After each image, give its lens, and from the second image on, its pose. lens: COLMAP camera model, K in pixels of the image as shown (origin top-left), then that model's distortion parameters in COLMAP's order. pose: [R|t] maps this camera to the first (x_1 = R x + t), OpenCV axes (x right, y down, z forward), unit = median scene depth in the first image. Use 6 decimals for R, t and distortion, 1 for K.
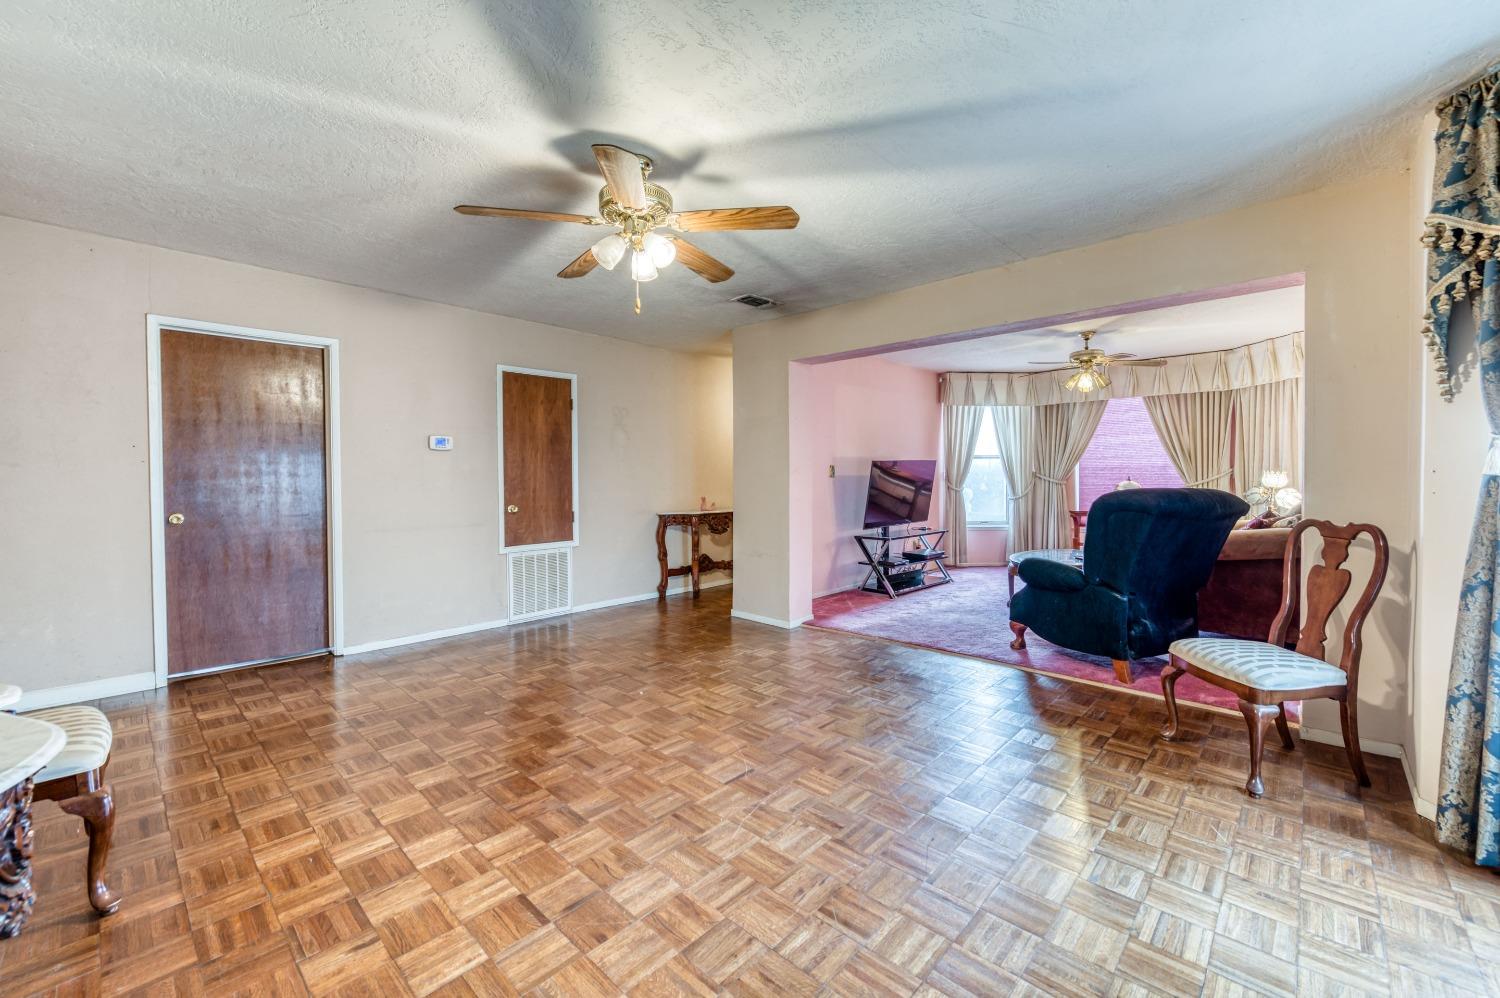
lens RADIAL K [[610.3, 0, 750.0], [0, 610.3, 499.0], [0, 0, 1]] dist [-0.000515, -0.000092]
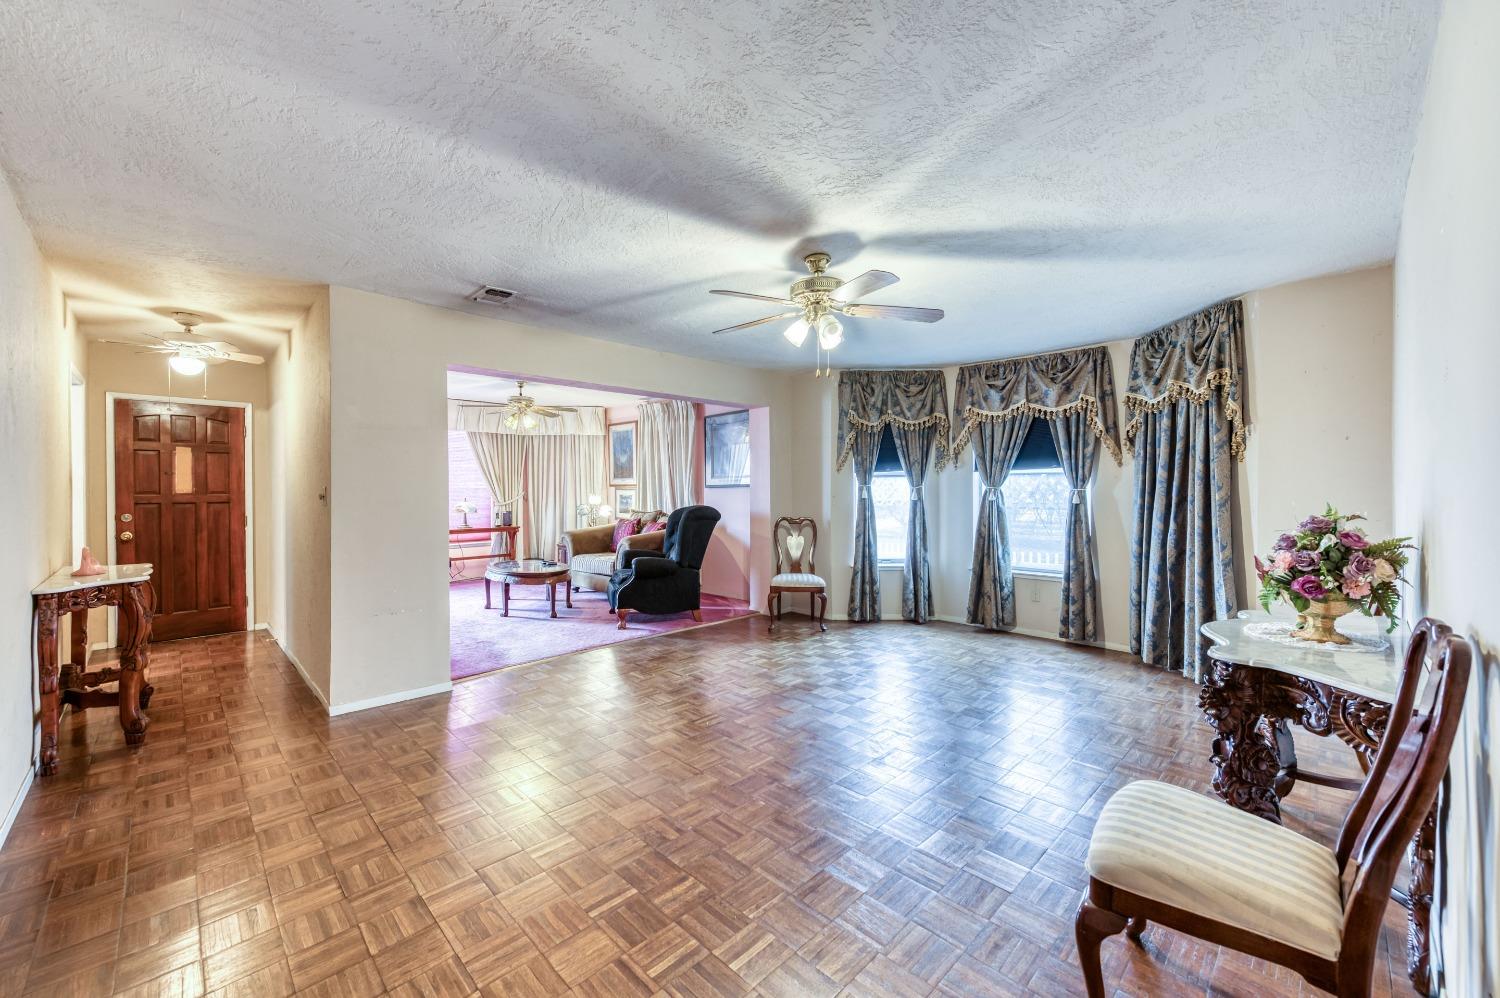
lens RADIAL K [[588.9, 0, 755.8], [0, 588.9, 494.3], [0, 0, 1]] dist [0.002105, -0.000017]
pose [[0.040285, 0.004281, 0.999179, -0.827457], [0.029039, 0.999563, -0.005453, -0.032983], [-0.998766, 0.029235, 0.040143, 0.636119]]
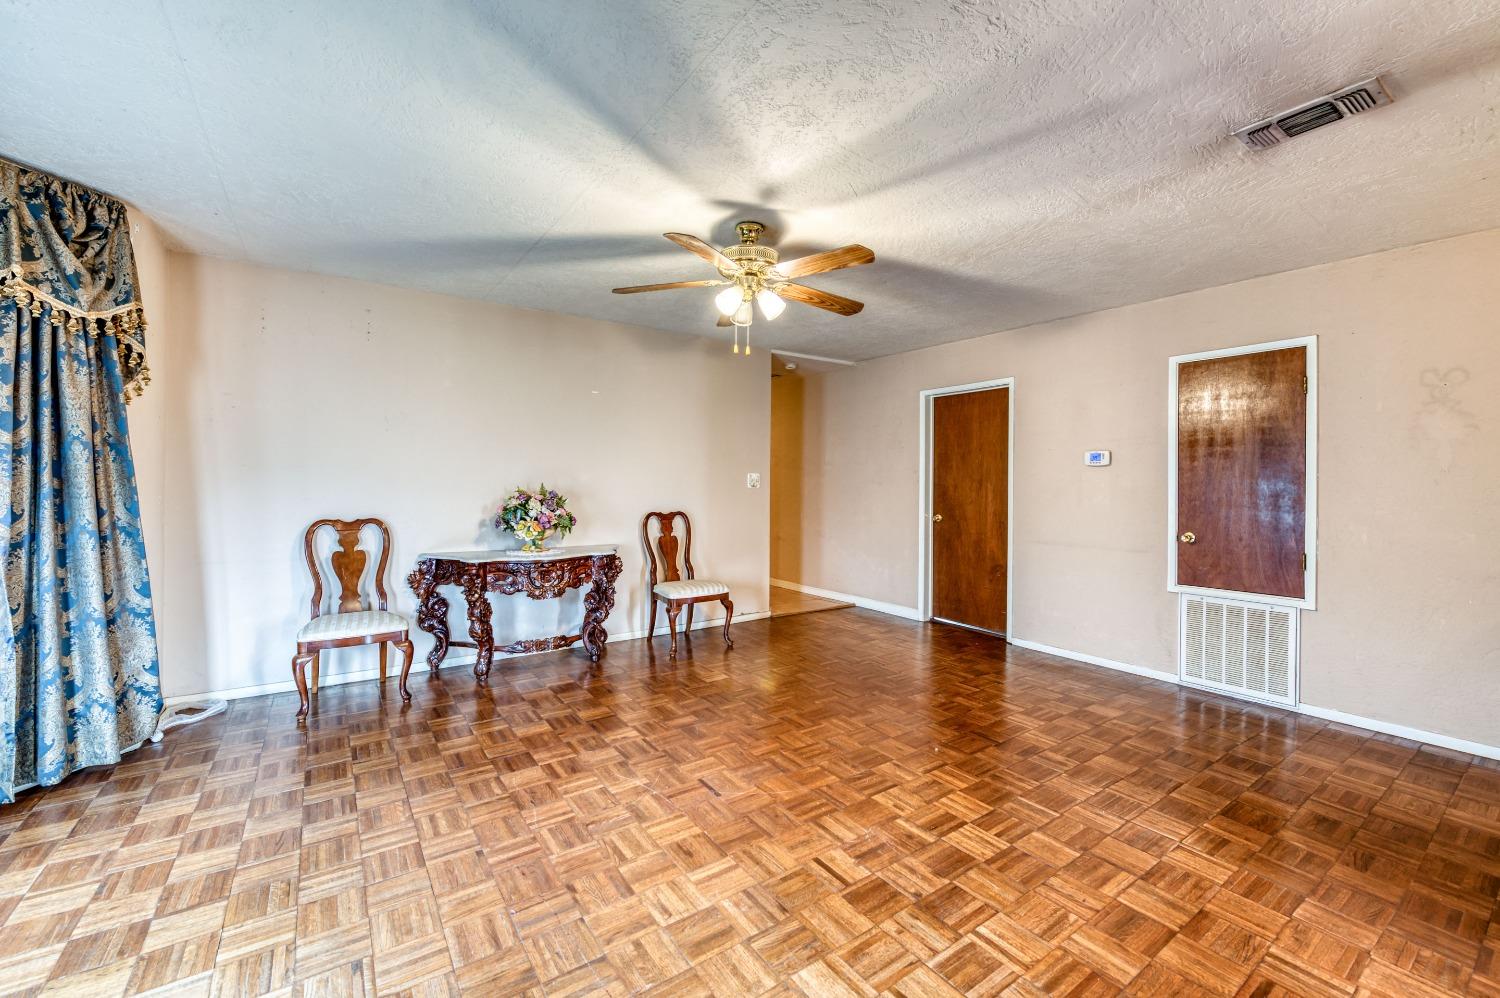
lens RADIAL K [[588.9, 0, 755.8], [0, 588.9, 494.3], [0, 0, 1]] dist [0.002105, -0.000017]
pose [[-0.186869, 0.016251, -0.982250, 0.544837], [-0.047215, 0.998559, 0.025503, -0.038017], [0.981249, 0.051143, -0.185833, 0.723287]]
